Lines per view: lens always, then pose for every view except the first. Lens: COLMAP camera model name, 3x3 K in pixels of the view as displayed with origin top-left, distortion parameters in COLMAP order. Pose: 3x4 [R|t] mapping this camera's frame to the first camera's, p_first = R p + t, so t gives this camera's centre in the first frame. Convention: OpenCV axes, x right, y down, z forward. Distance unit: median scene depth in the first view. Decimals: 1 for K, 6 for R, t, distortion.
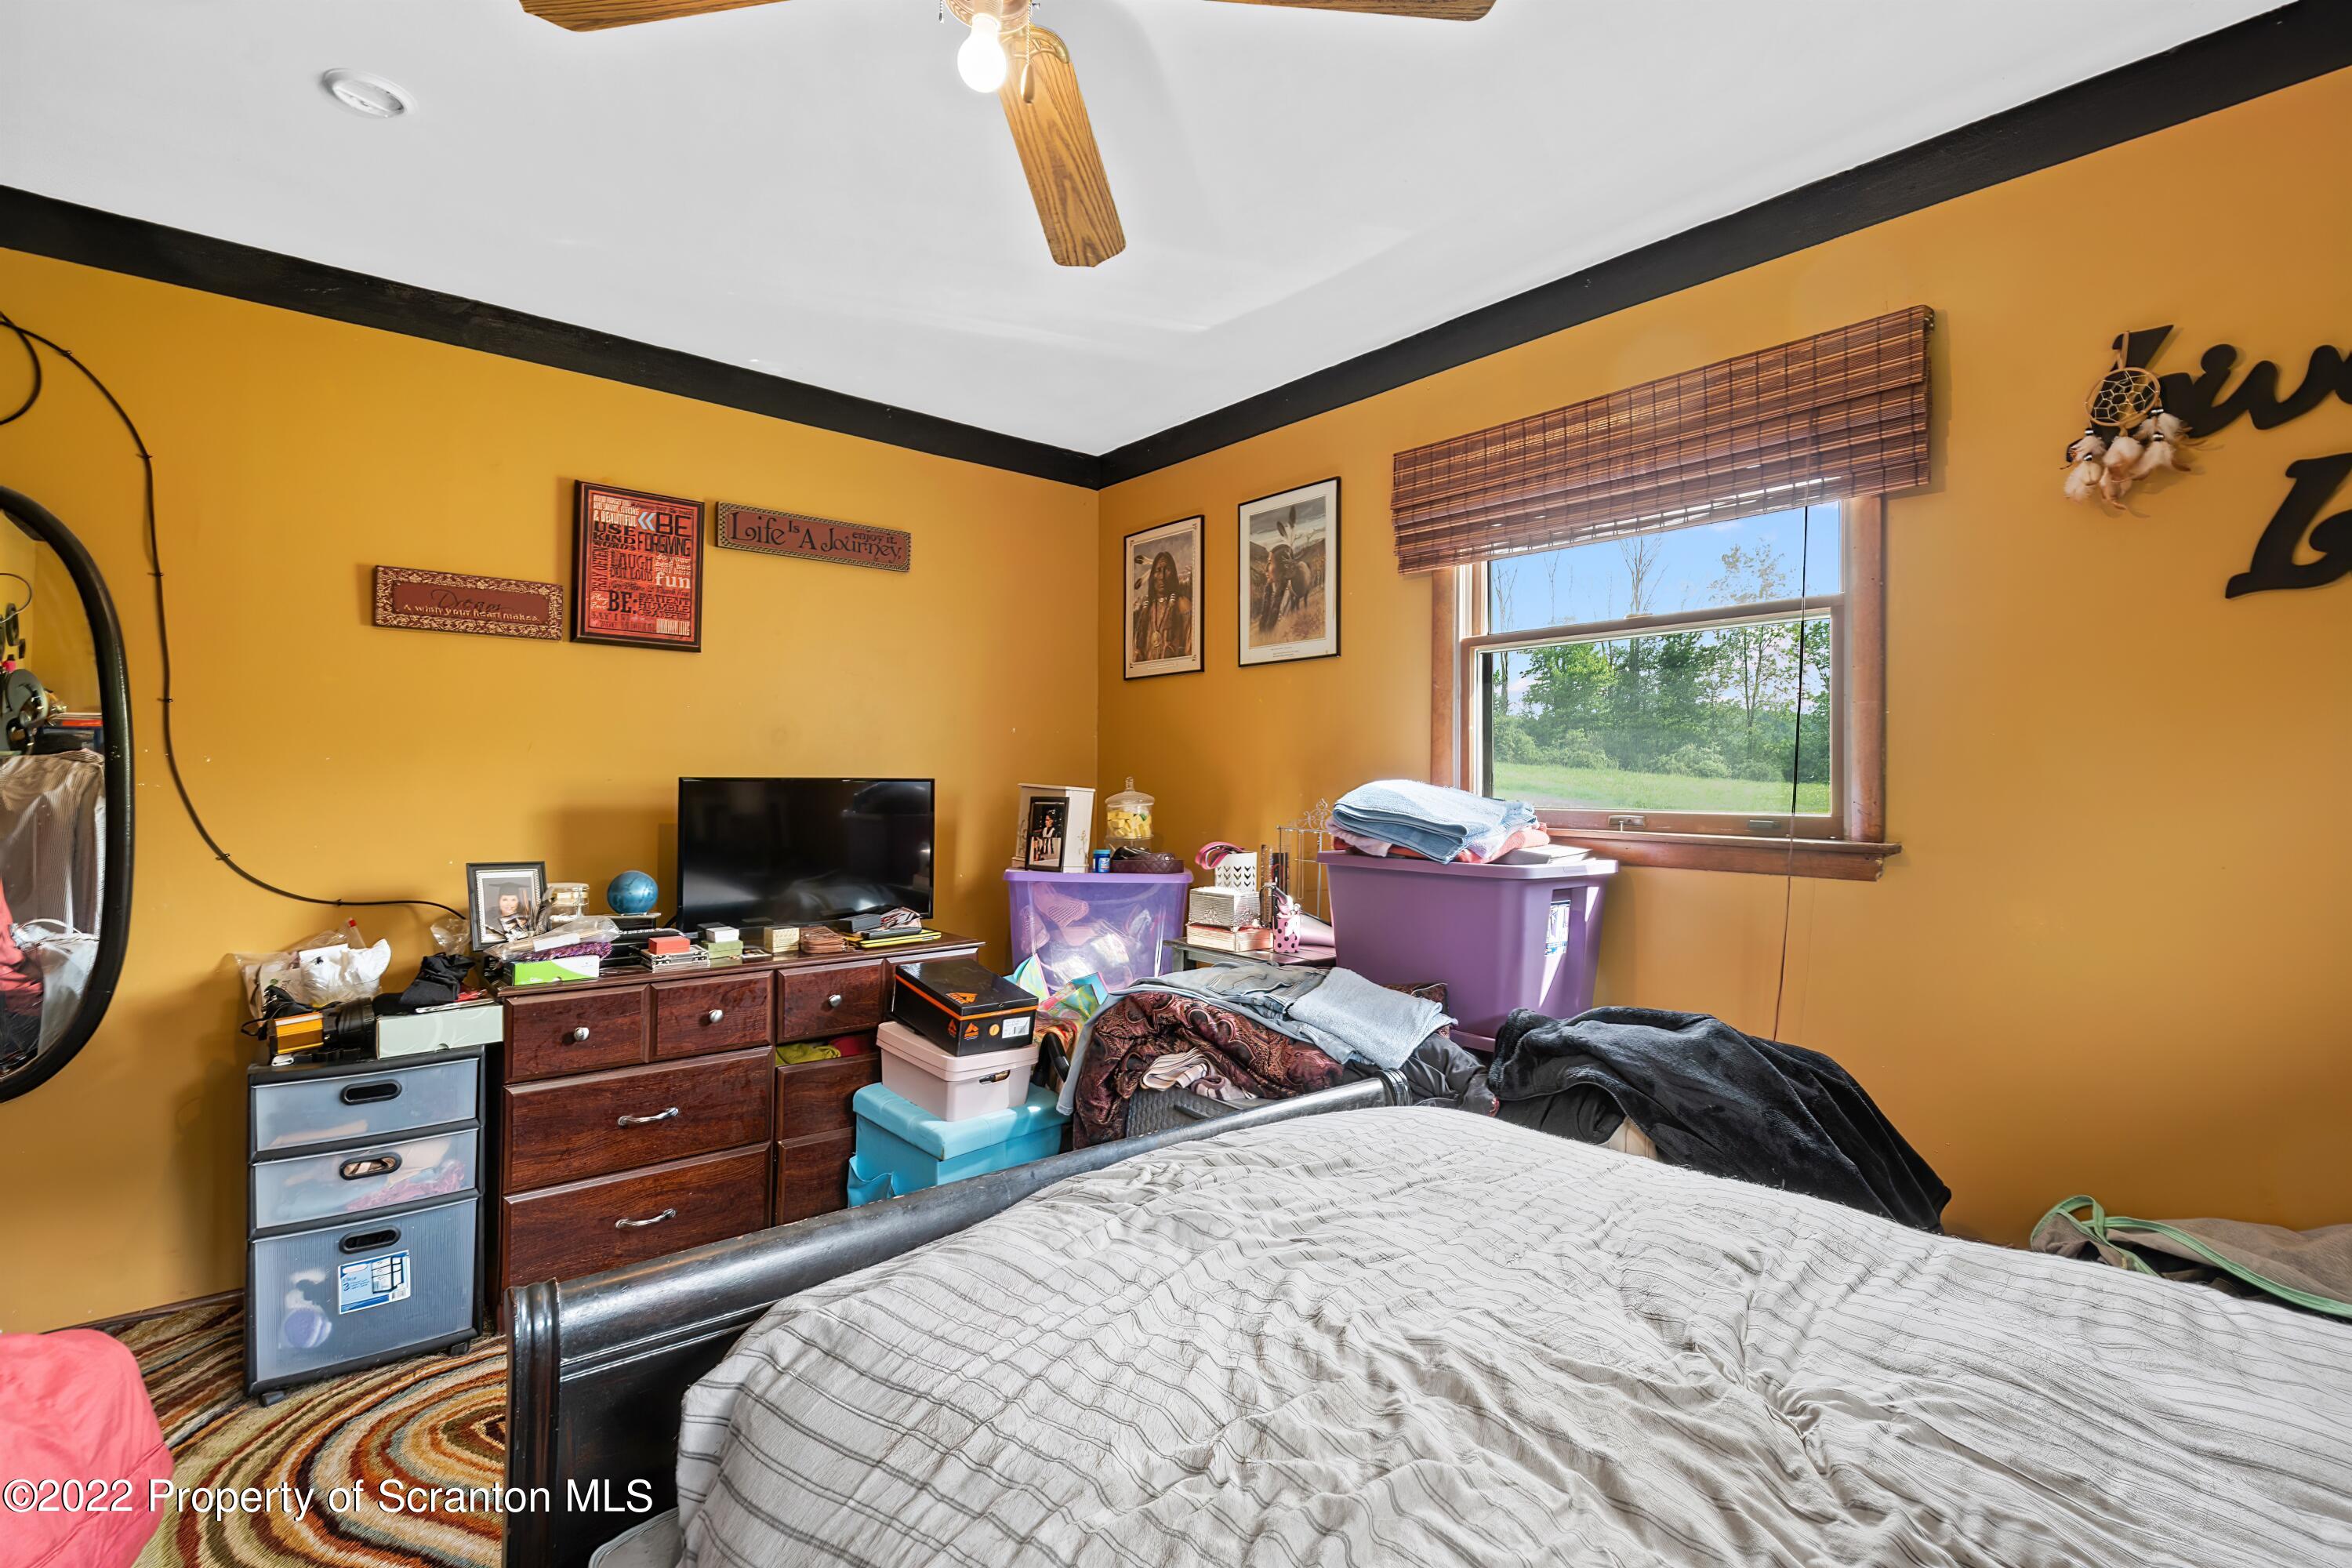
lens RADIAL K [[1061.4, 0, 1173.2], [0, 1061.4, 823.7], [0, 0, 1]] dist [0.003525, -0.006484]
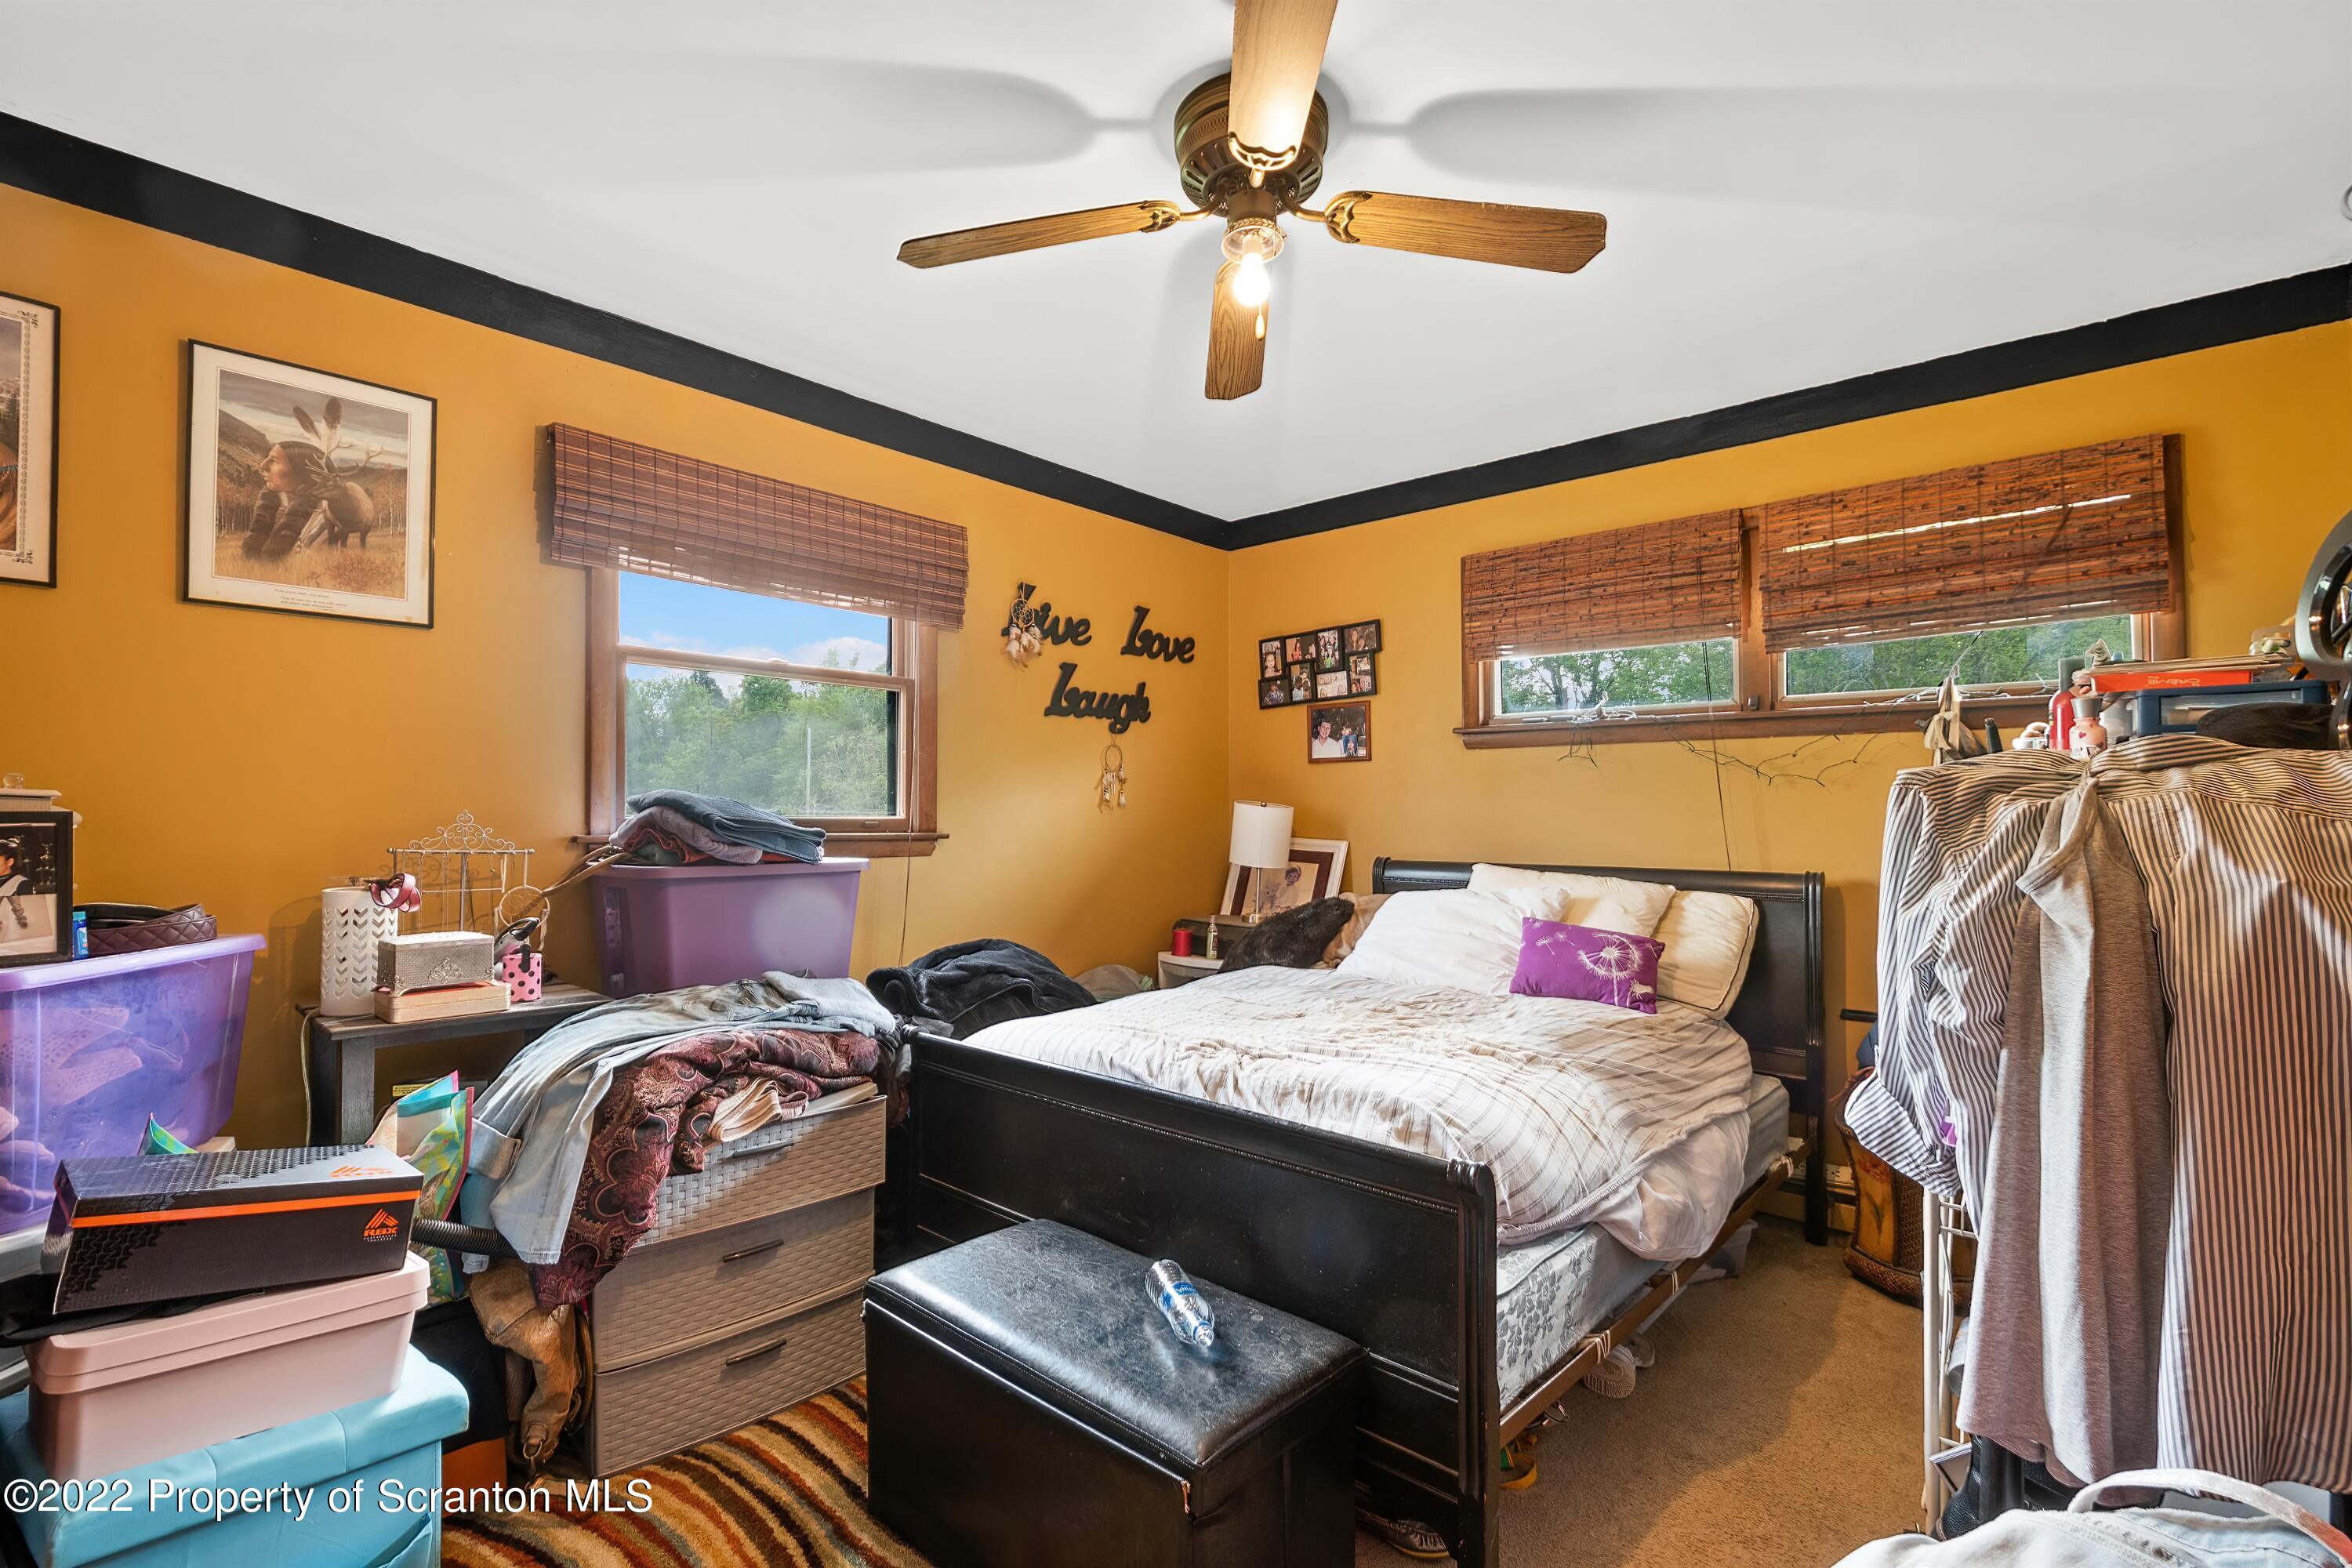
lens RADIAL K [[1061.4, 0, 1173.2], [0, 1061.4, 823.7], [0, 0, 1]] dist [0.003525, -0.006484]
pose [[-0.138282, -0.006871, 0.990369, -0.750463], [0.042218, 0.999026, 0.012826, -0.003319], [-0.989493, 0.043585, -0.137857, 0.632901]]
